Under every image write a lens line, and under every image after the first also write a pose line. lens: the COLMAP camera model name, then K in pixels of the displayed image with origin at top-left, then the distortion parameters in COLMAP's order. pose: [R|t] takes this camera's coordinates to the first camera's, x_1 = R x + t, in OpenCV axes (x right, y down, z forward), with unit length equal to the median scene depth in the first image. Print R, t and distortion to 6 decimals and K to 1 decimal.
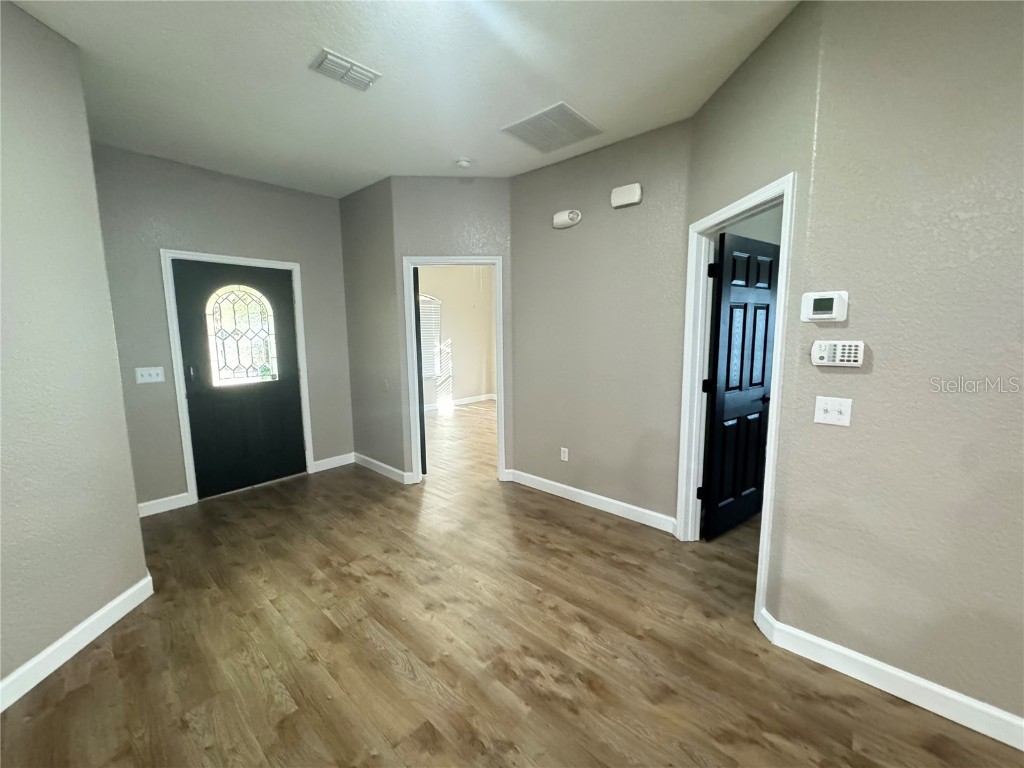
lens RADIAL K [[409.5, 0, 513.1], [0, 409.5, 383.3], [0, 0, 1]] dist [0.000271, 0.000526]
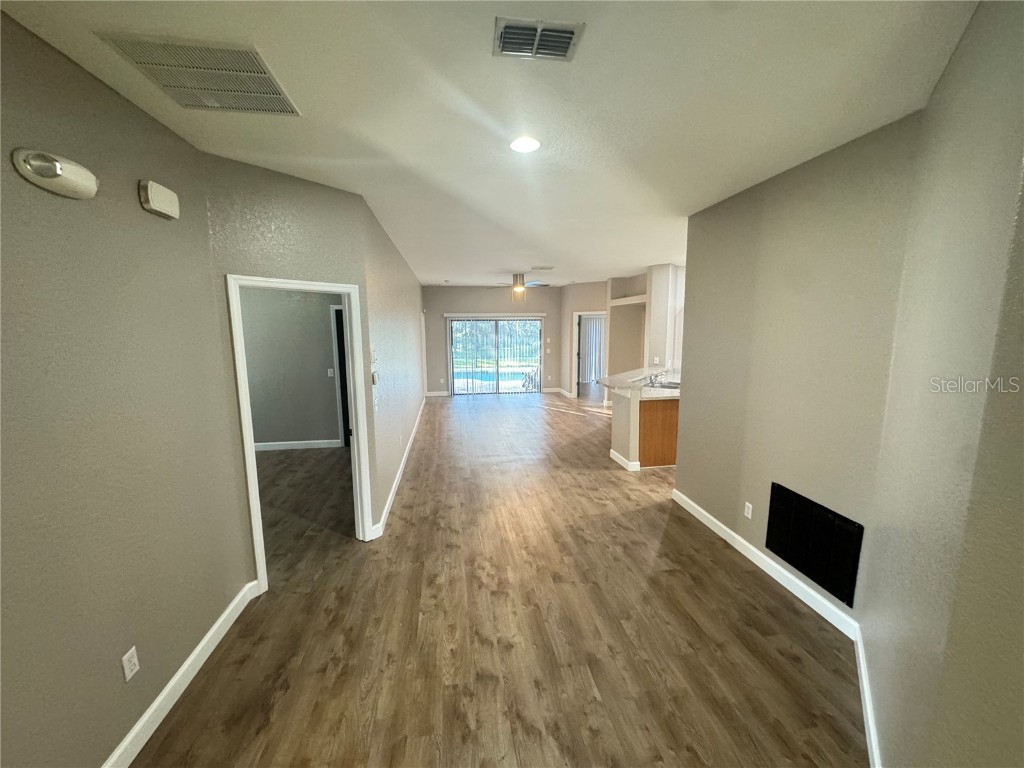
lens RADIAL K [[409.5, 0, 509.4], [0, 409.5, 384.1], [0, 0, 1]] dist [0.000271, 0.000526]
pose [[-0.766822, -0.078324, 0.637063, -0.875610], [0.097250, 0.966891, 0.235934, -0.380686], [-0.634449, 0.242874, -0.733816, 1.708109]]
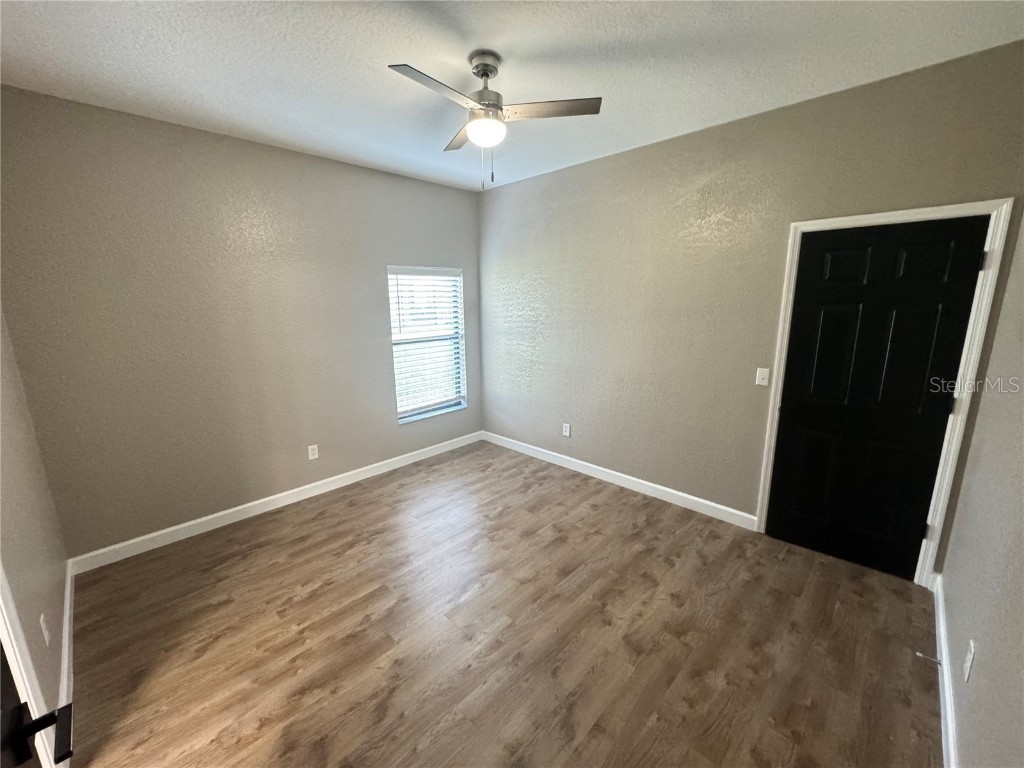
lens RADIAL K [[409.5, 0, 506.2], [0, 409.5, 384.2], [0, 0, 1]] dist [0.000271, 0.000526]
pose [[0.049404, -0.198007, 0.978955, 0.615289], [0.151074, 0.970356, 0.188644, -0.248201], [-0.987287, 0.138575, 0.077853, 1.078229]]
